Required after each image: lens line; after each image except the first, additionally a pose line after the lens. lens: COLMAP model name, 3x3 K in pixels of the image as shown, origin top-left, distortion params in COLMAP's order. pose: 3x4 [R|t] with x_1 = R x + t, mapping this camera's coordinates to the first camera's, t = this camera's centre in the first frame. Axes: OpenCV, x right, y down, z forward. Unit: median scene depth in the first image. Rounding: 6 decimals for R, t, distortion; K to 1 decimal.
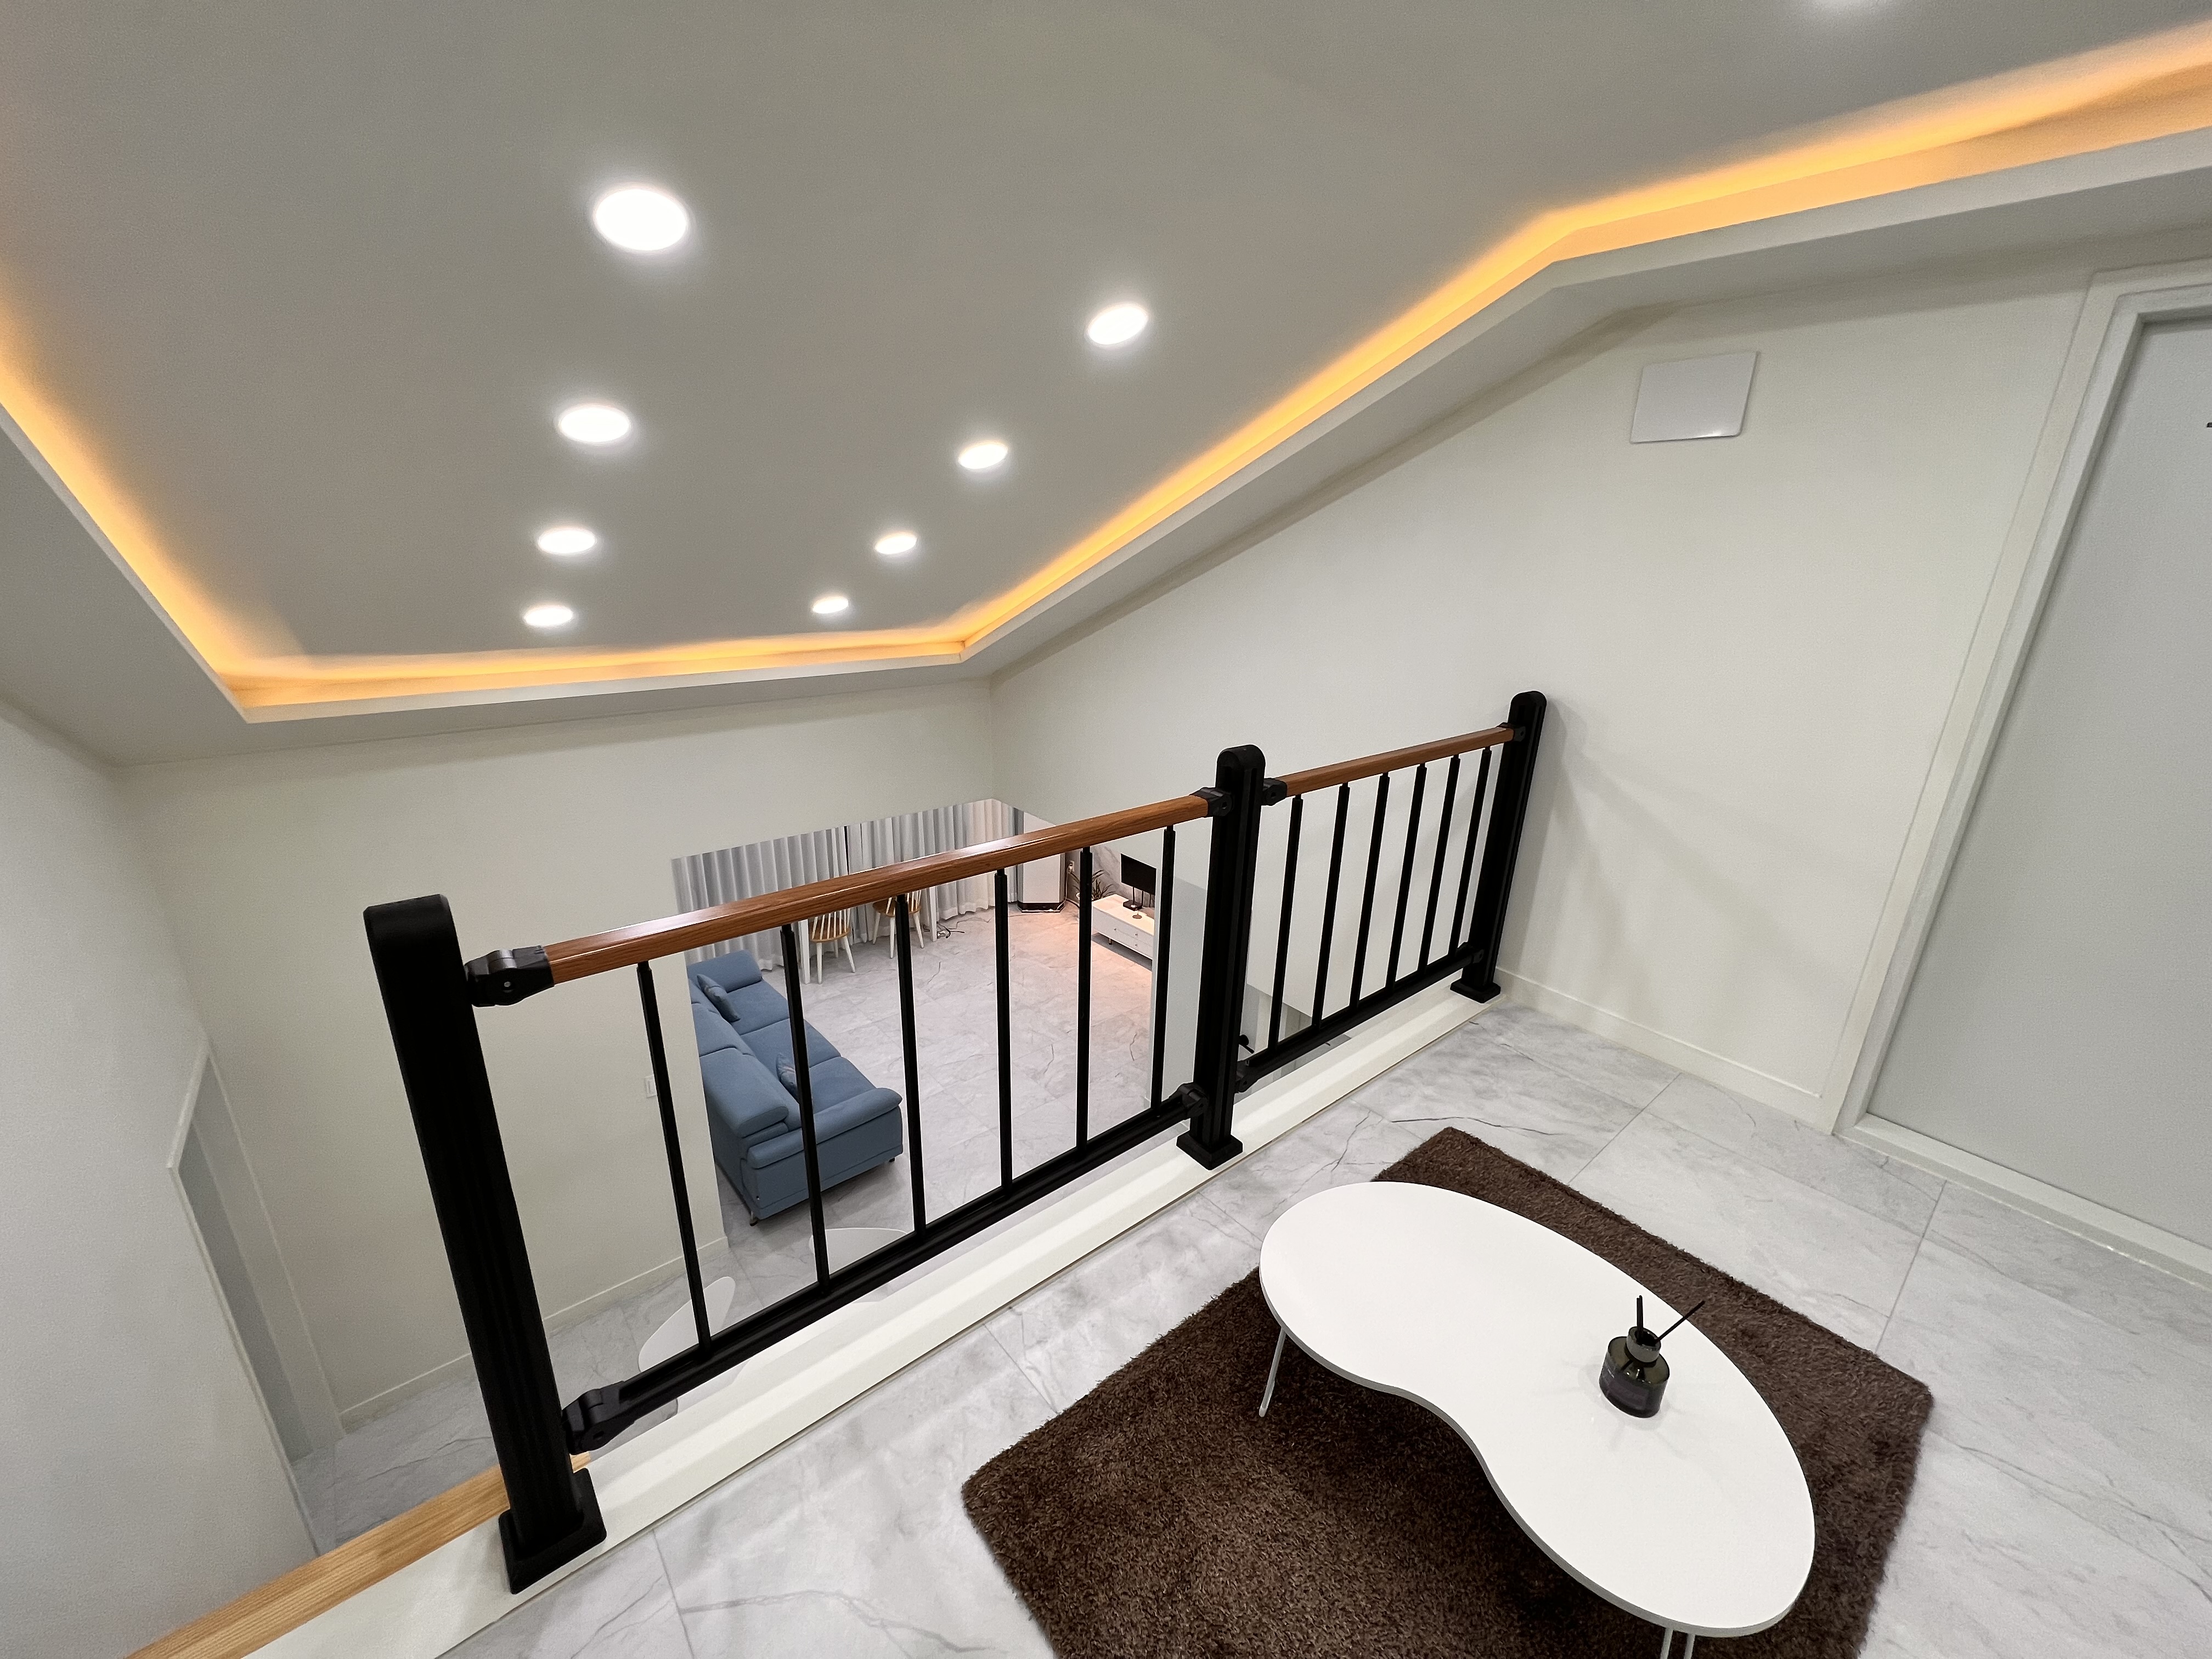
lens RADIAL K [[881.7, 0, 1105.2], [0, 881.7, 832.8], [0, 0, 1]] dist [0.000441, 0.000016]
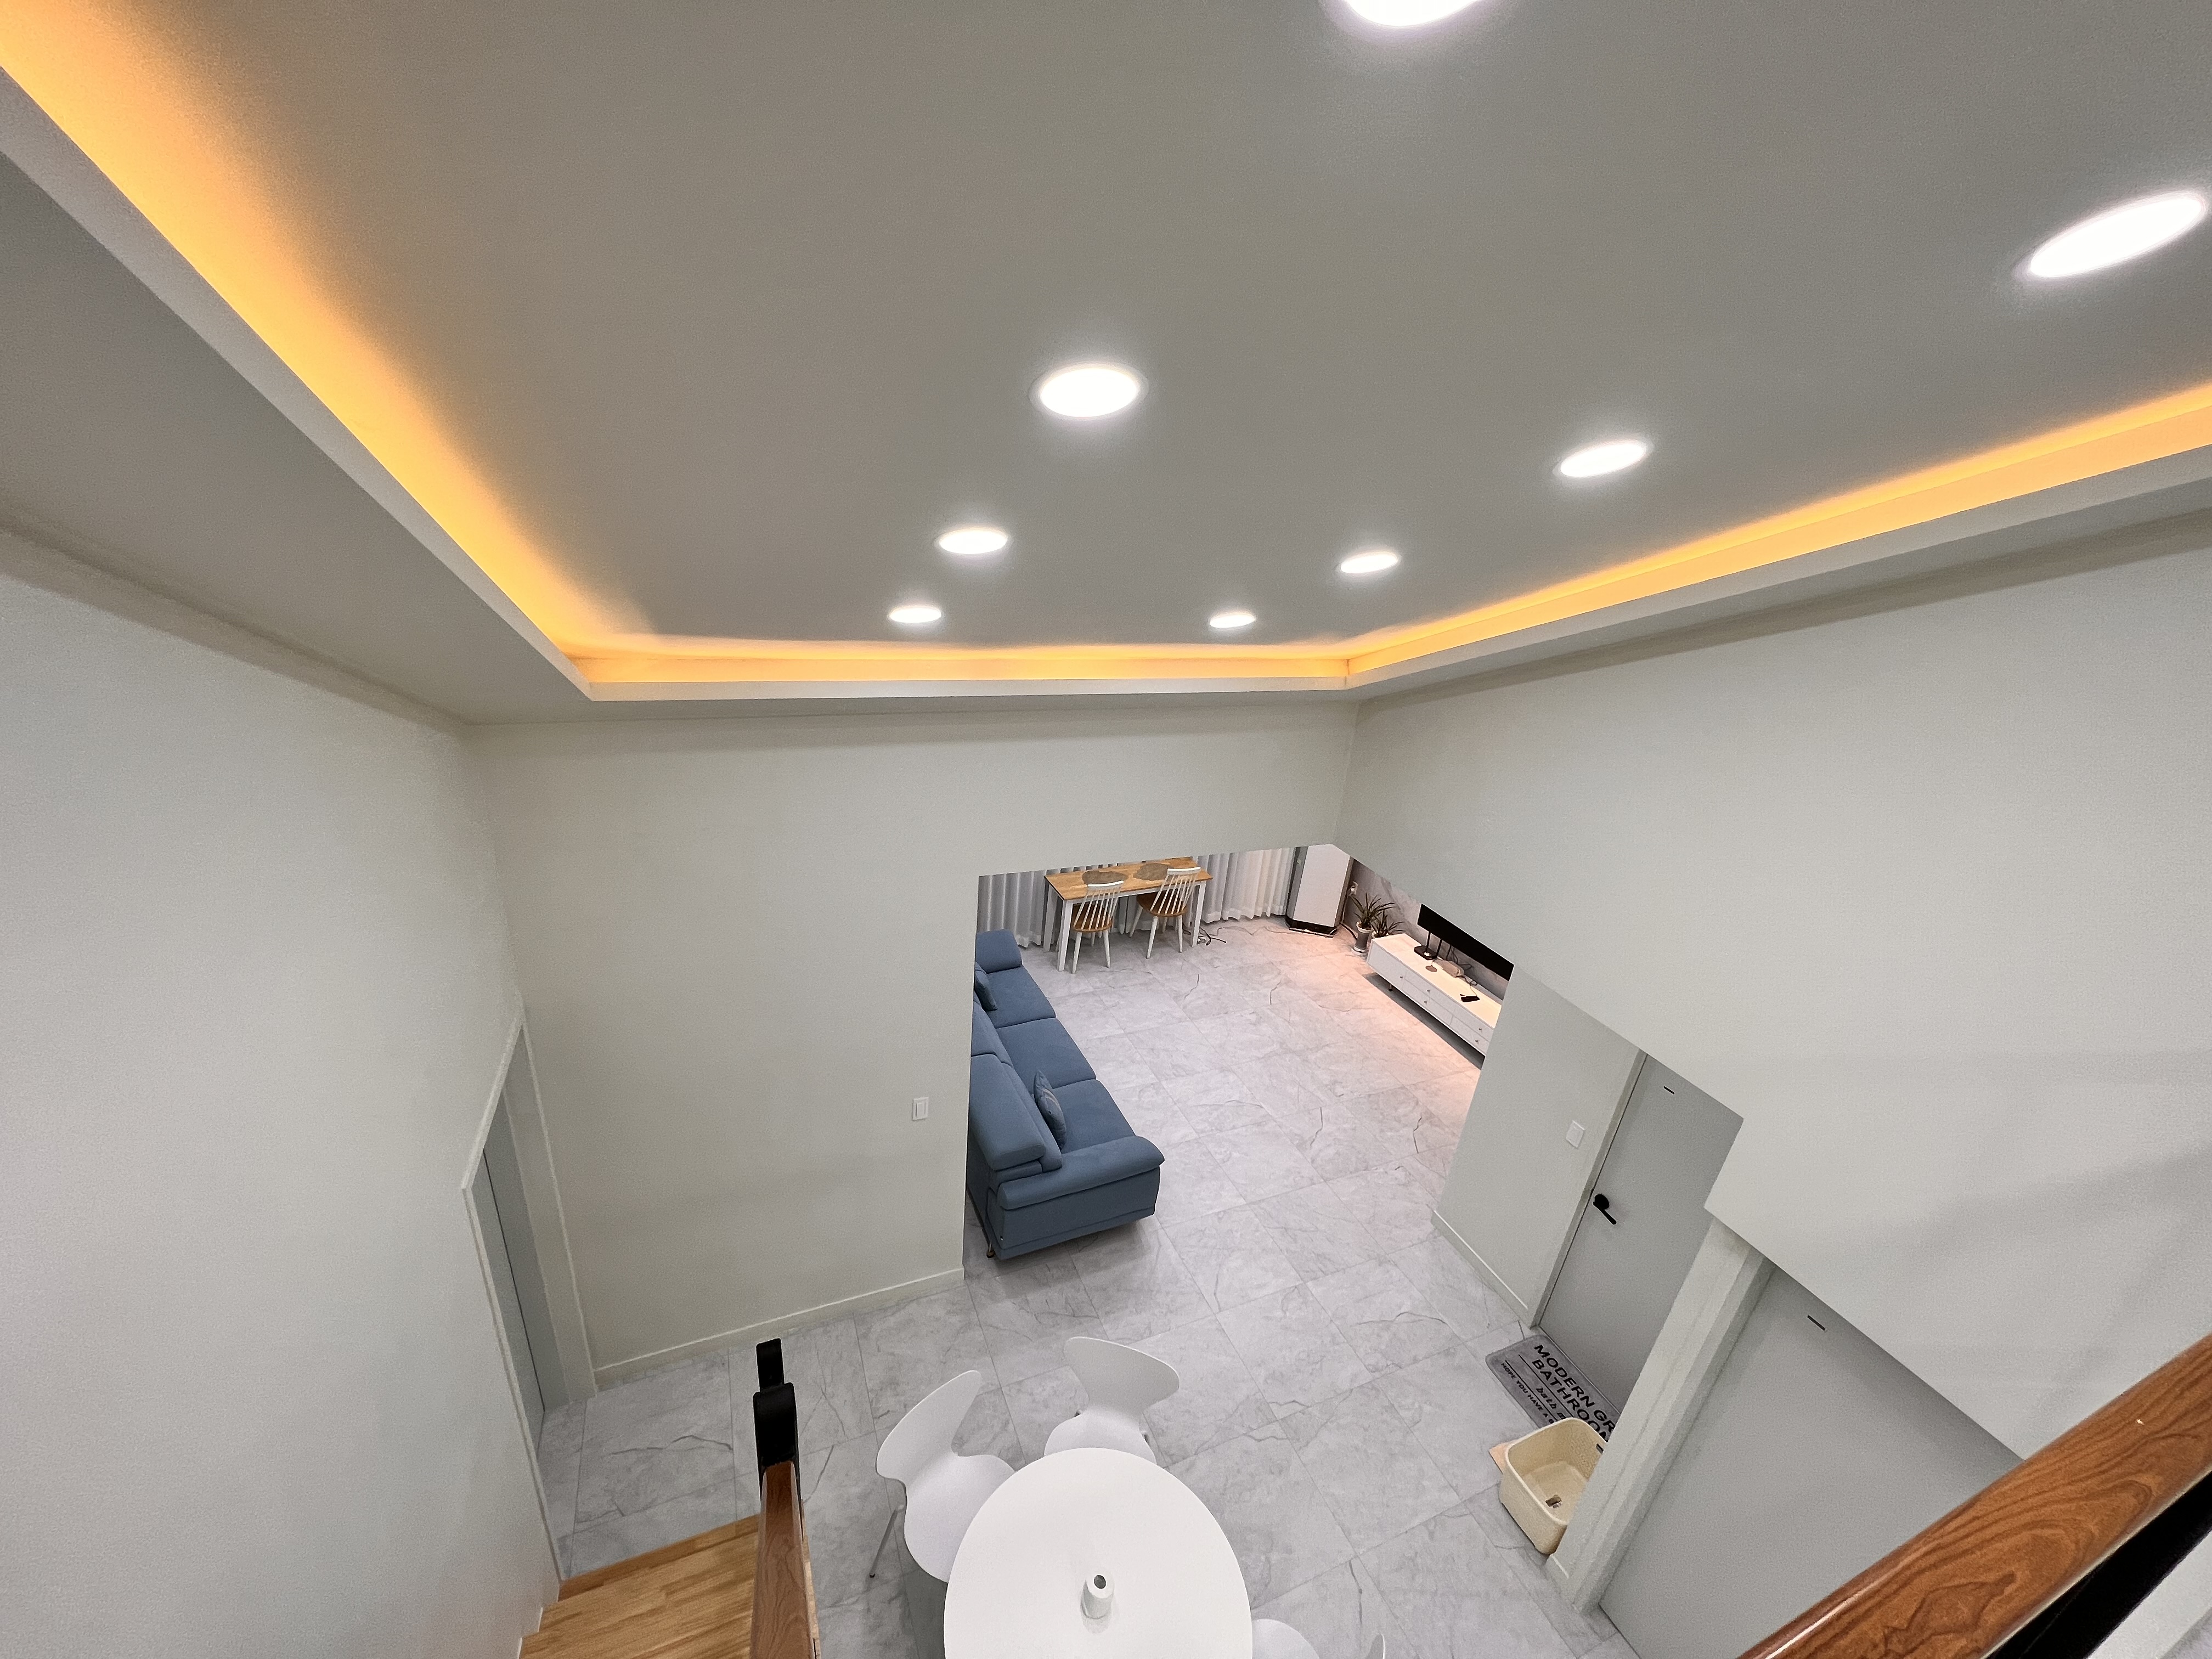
lens RADIAL K [[881.7, 0, 1105.2], [0, 881.7, 832.8], [0, 0, 1]] dist [0.000441, 0.000016]
pose [[0.955955, 0.170321, -0.239041, -0.107212], [-0.157352, 0.984880, 0.072474, -0.060478], [0.247770, -0.031669, 0.968301, 0.116080]]
